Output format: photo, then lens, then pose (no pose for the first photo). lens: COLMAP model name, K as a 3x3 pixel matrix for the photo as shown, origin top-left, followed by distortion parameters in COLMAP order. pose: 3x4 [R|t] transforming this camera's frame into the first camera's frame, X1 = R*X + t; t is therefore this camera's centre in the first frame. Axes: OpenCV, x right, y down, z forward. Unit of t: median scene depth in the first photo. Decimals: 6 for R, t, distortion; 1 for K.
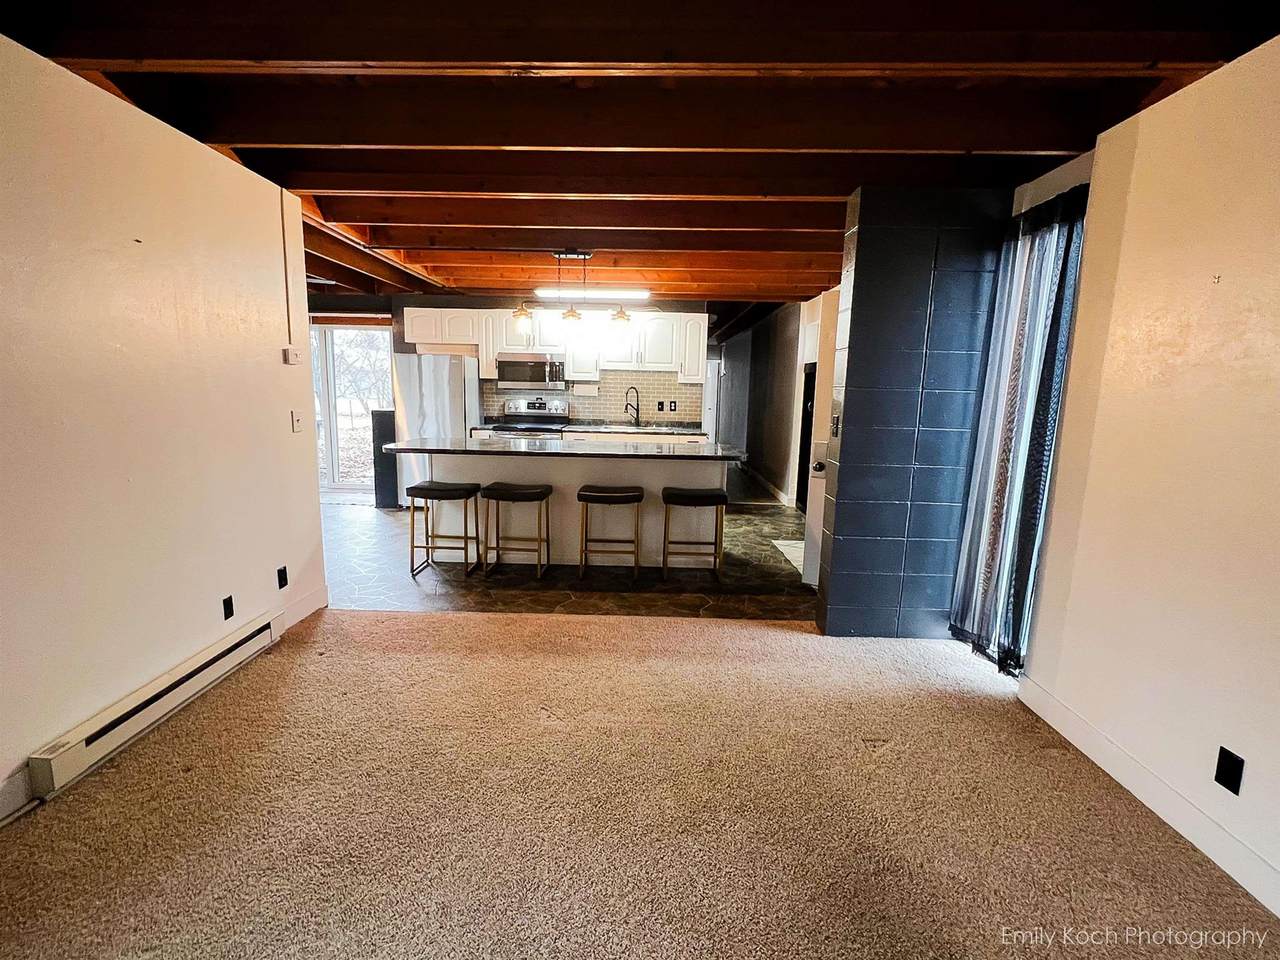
lens RADIAL K [[555.2, 0, 640.0], [0, 555.2, 480.0], [0, 0, 1]] dist [0.000044, -0.000054]
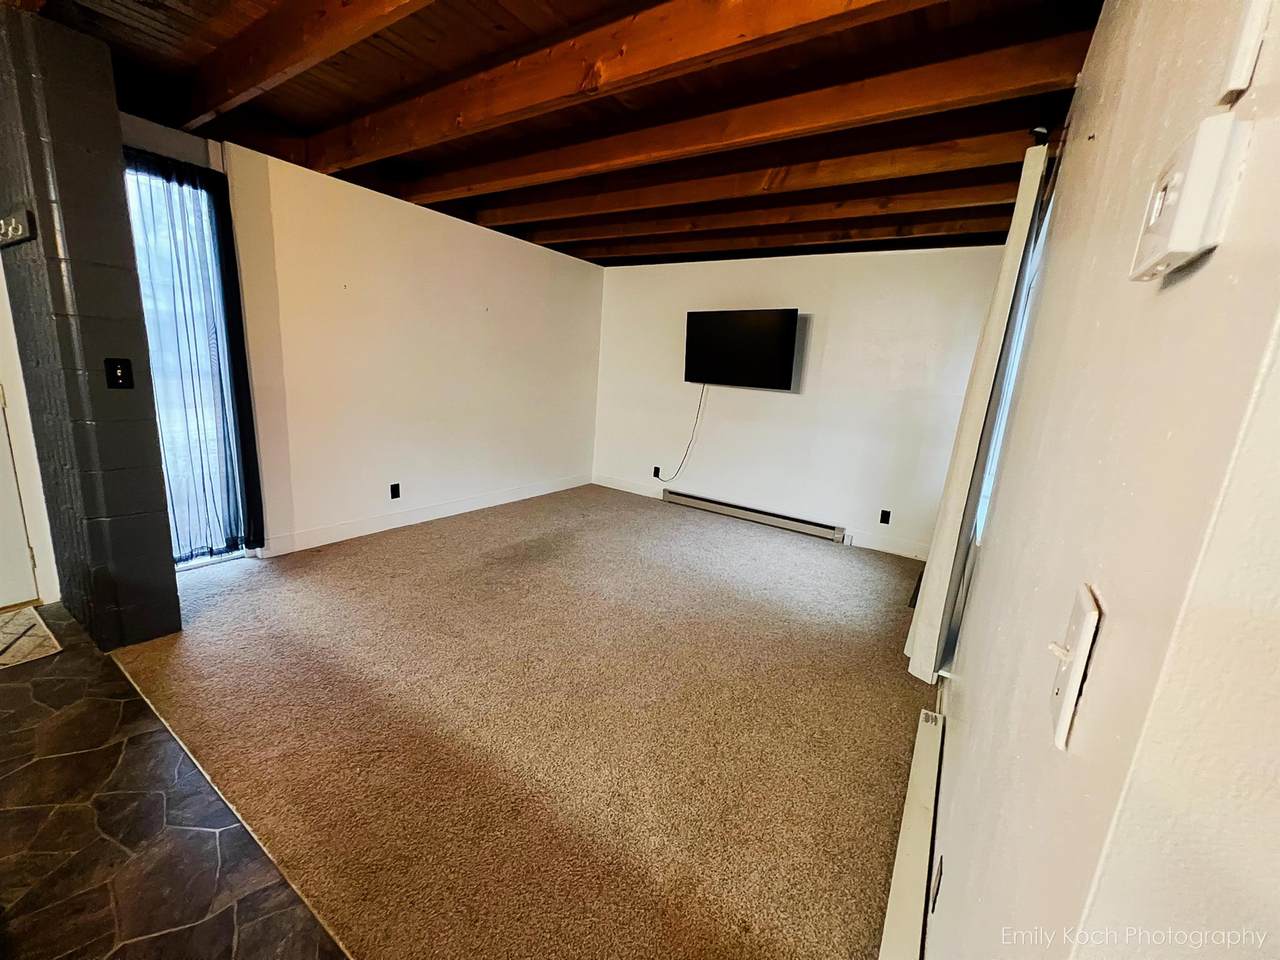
lens RADIAL K [[513.2, 0, 640.0], [0, 513.2, 480.0], [0, 0, 1]] dist [-0.000638, -0.000063]
pose [[-0.839481, -0.195870, 0.506860, -0.814500], [-0.006005, 0.936062, 0.351785, -0.279394], [-0.543357, 0.292273, -0.786982, 1.632174]]
